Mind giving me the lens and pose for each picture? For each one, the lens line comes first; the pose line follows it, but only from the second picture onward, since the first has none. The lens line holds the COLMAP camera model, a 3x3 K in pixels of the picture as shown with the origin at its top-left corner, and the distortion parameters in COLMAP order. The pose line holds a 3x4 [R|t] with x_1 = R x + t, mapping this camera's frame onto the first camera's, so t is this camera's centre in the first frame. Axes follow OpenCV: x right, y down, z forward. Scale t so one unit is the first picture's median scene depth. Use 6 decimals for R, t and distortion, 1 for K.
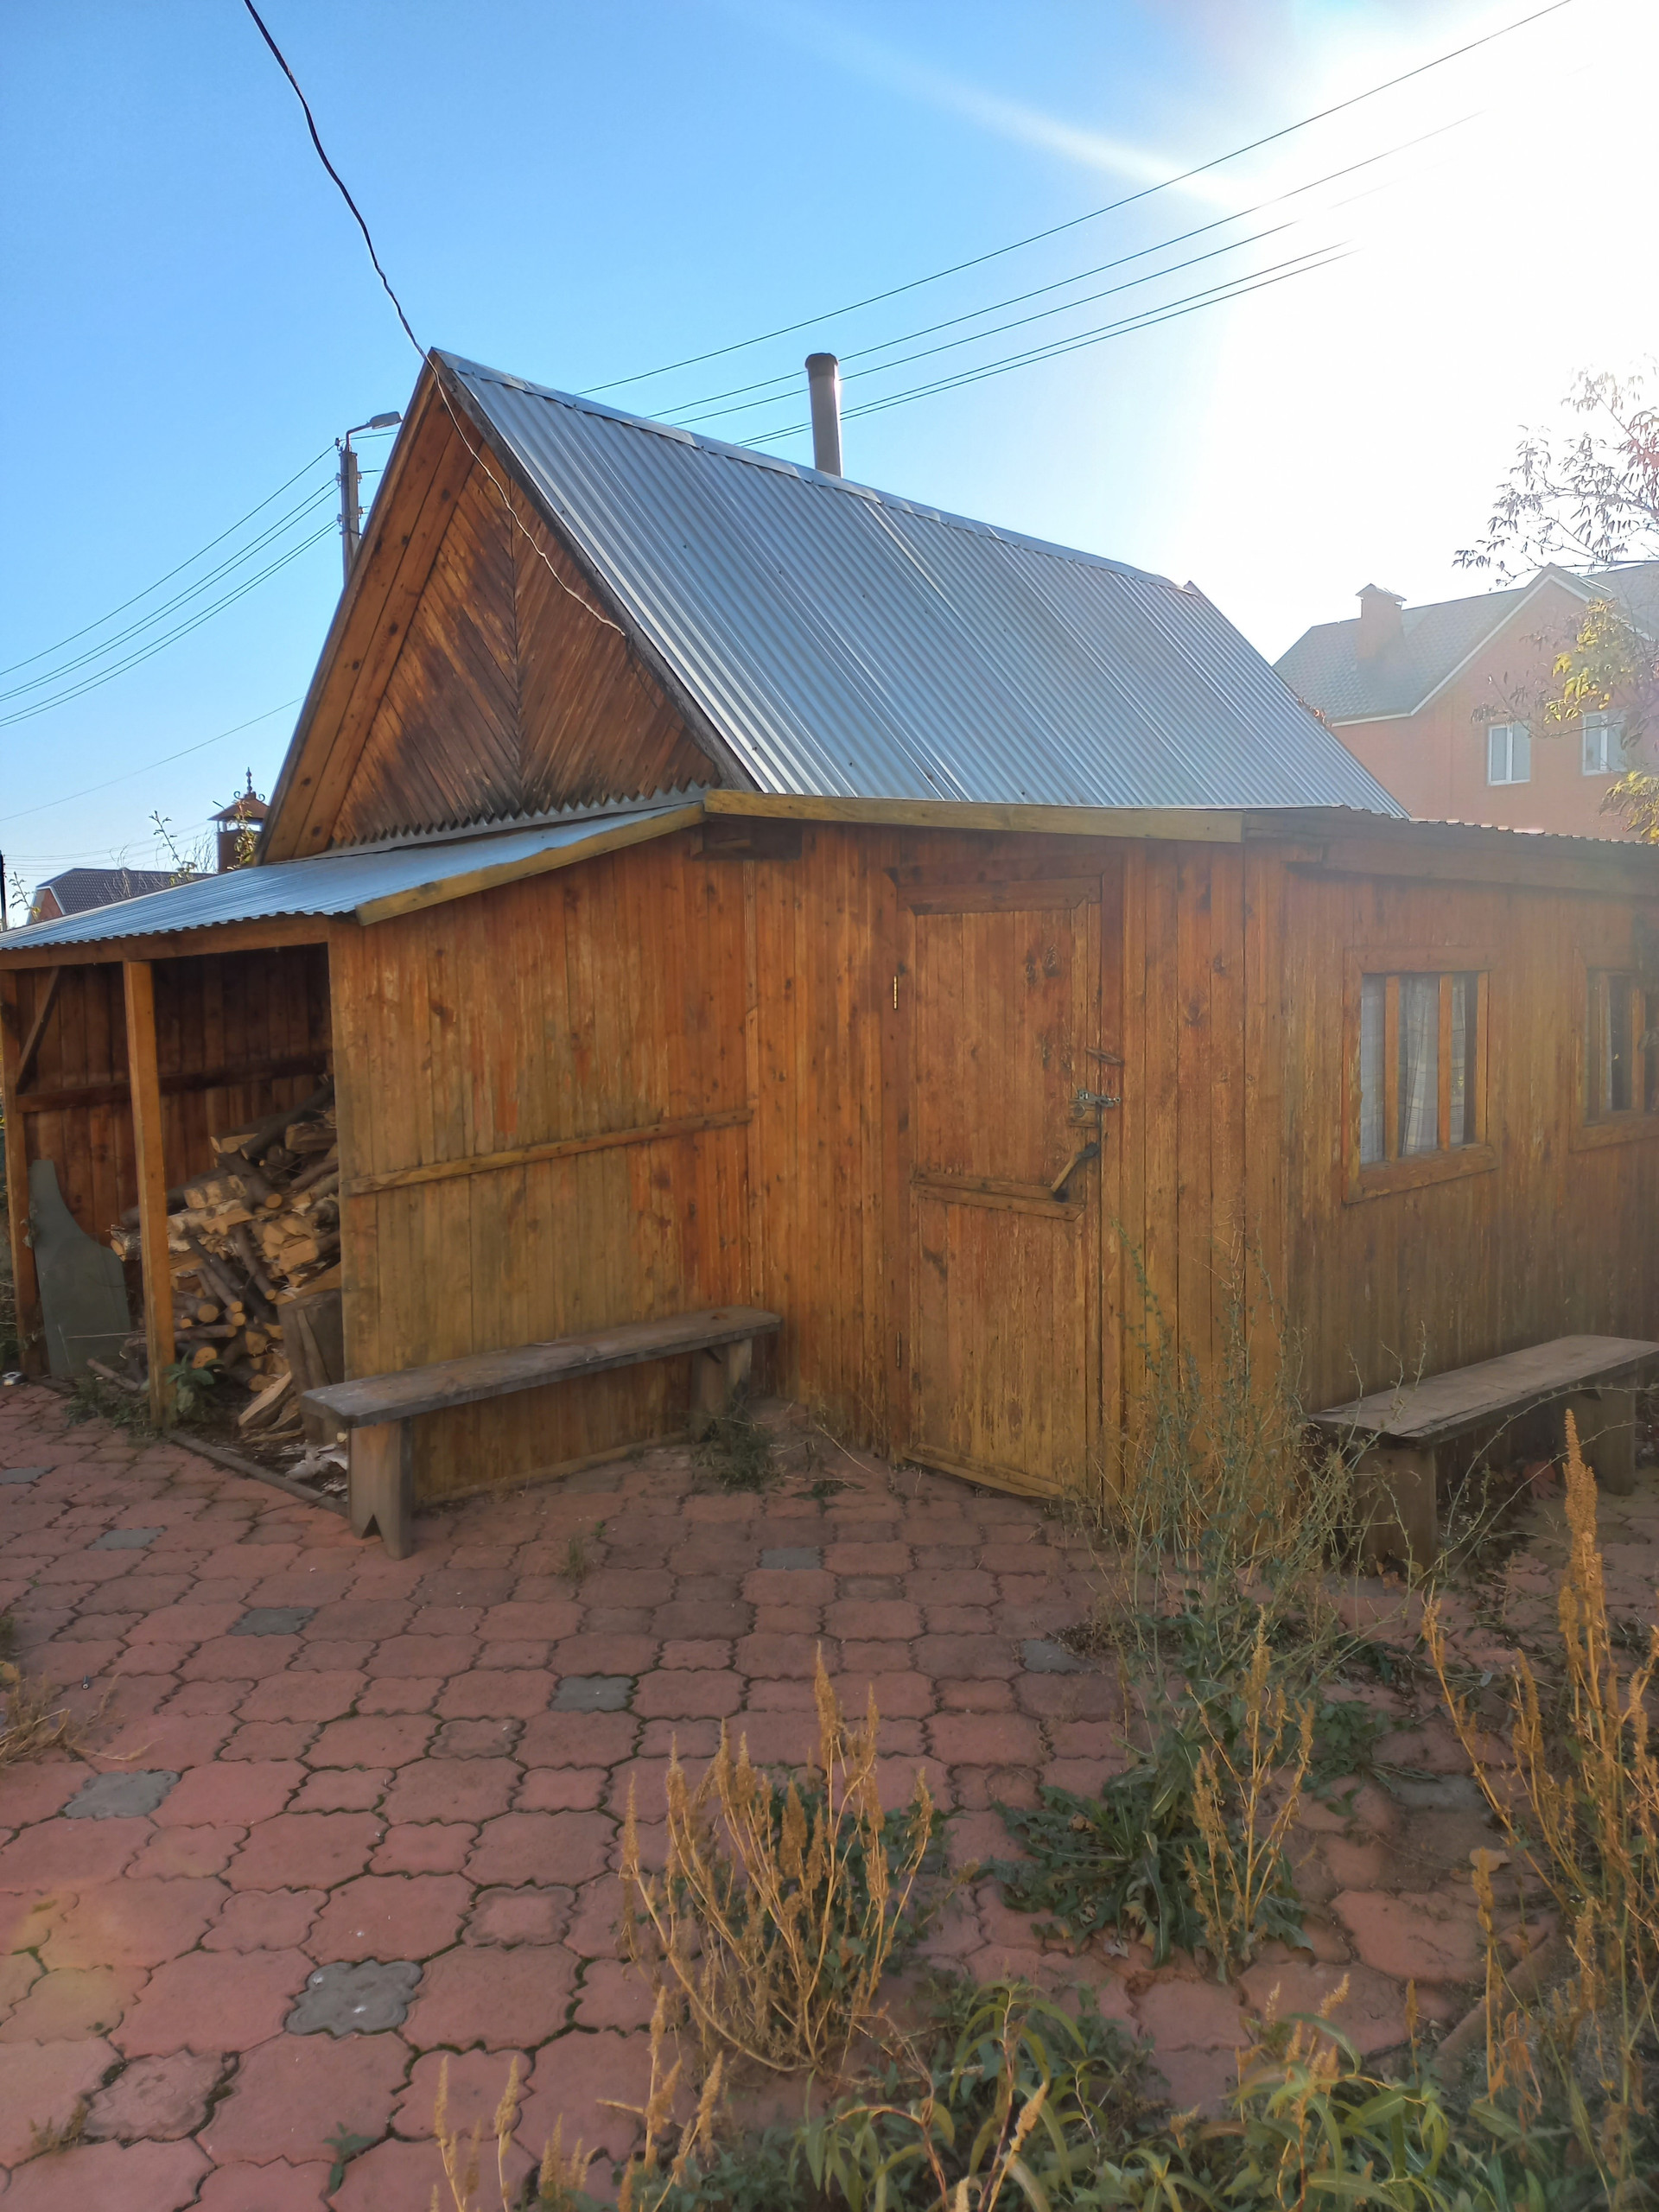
lens RADIAL K [[1640.3, 0, 833.0], [0, 1640.3, 1099.0], [0, 0, 1]] dist [0.049908, -0.003012]
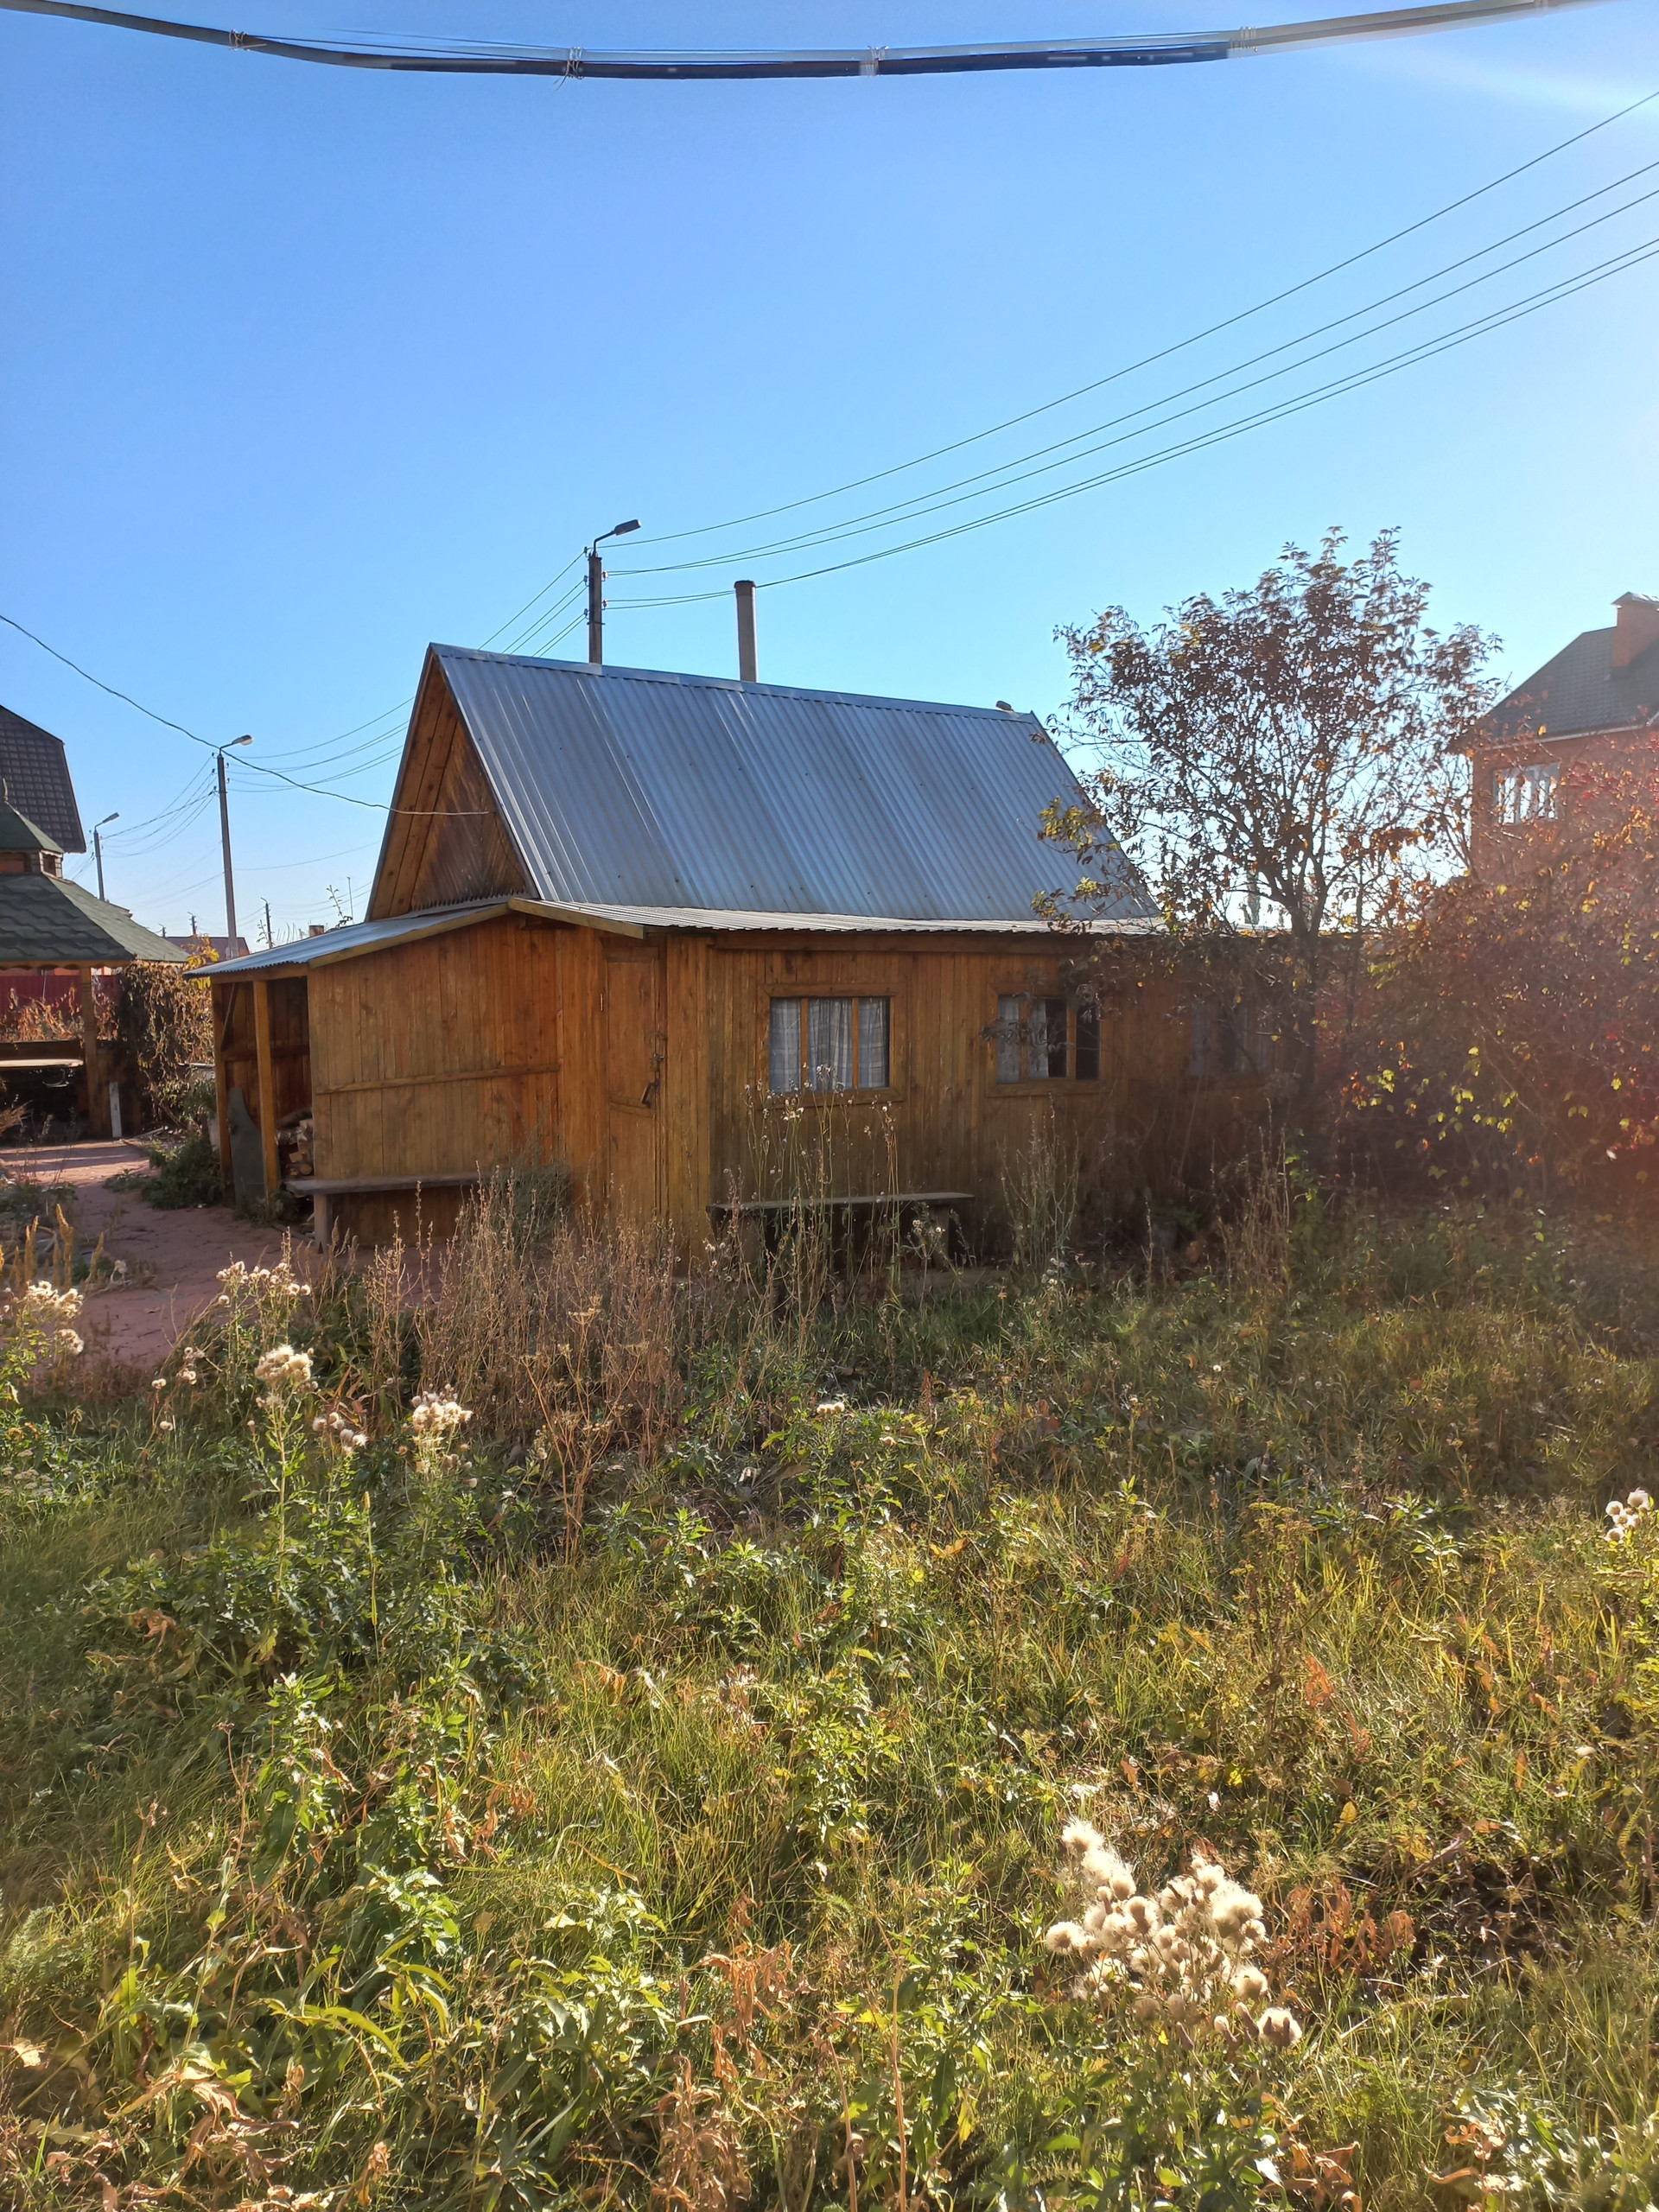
lens RADIAL K [[1640.3, 0, 828.6], [0, 1640.3, 1118.5], [0, 0, 1]] dist [0.049908, -0.003012]
pose [[0.977681, 0.027193, -0.208330, 0.672558], [-0.024800, 0.999593, 0.014093, 0.036377], [0.208628, -0.008612, 0.977957, -0.796820]]
